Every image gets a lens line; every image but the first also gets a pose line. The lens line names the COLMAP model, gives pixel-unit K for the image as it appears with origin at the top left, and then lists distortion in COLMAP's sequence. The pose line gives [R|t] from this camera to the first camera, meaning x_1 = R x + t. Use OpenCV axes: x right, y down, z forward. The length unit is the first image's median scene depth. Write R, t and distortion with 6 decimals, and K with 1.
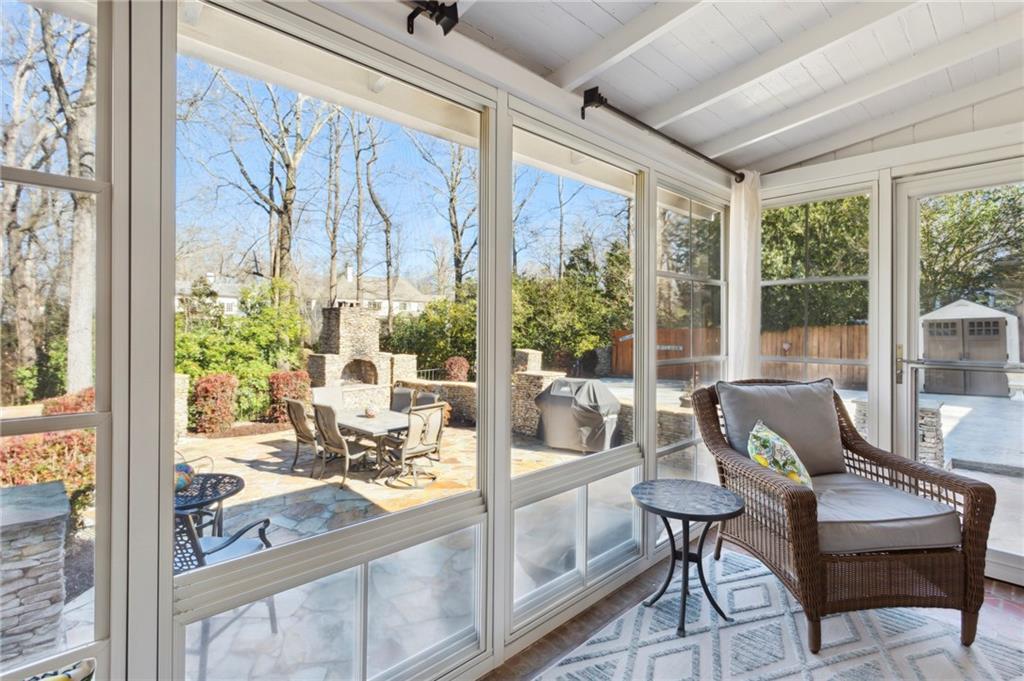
lens RADIAL K [[495.1, 0, 512.8], [0, 495.1, 332.3], [0, 0, 1]] dist [0.001702, 0.000137]
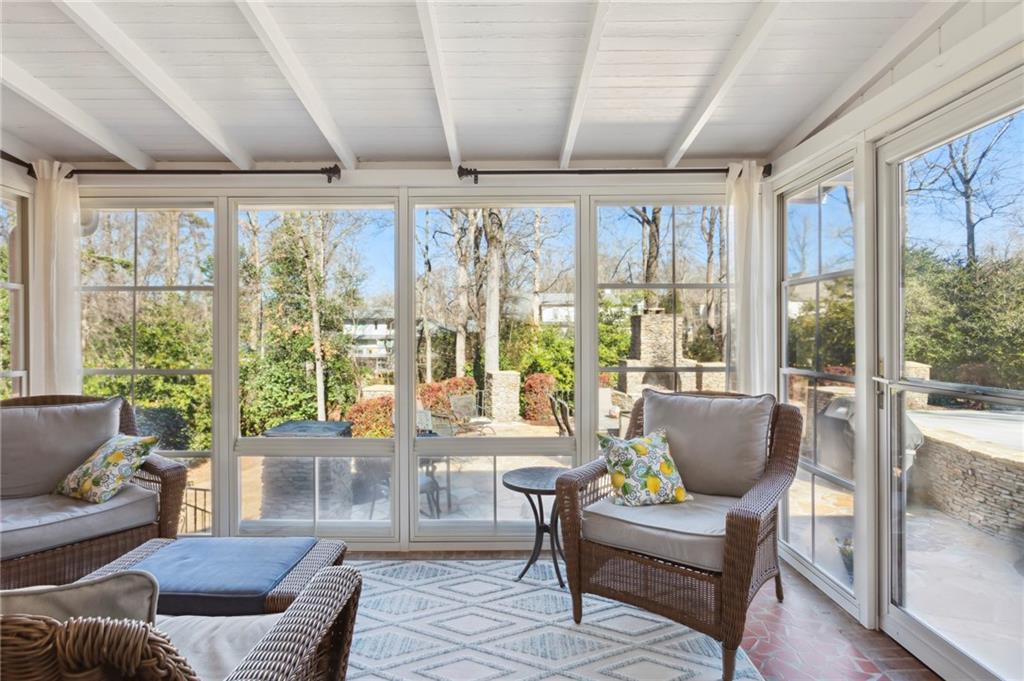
lens RADIAL K [[538.0, 0, 511.8], [0, 538.0, 339.6], [0, 0, 1]] dist [-0.006840, -0.000048]
pose [[0.713848, 0.000973, -0.700300, 0.248479], [0.000514, 0.999998, 0.001914, -0.001110], [0.700301, -0.001726, 0.713846, 0.003057]]
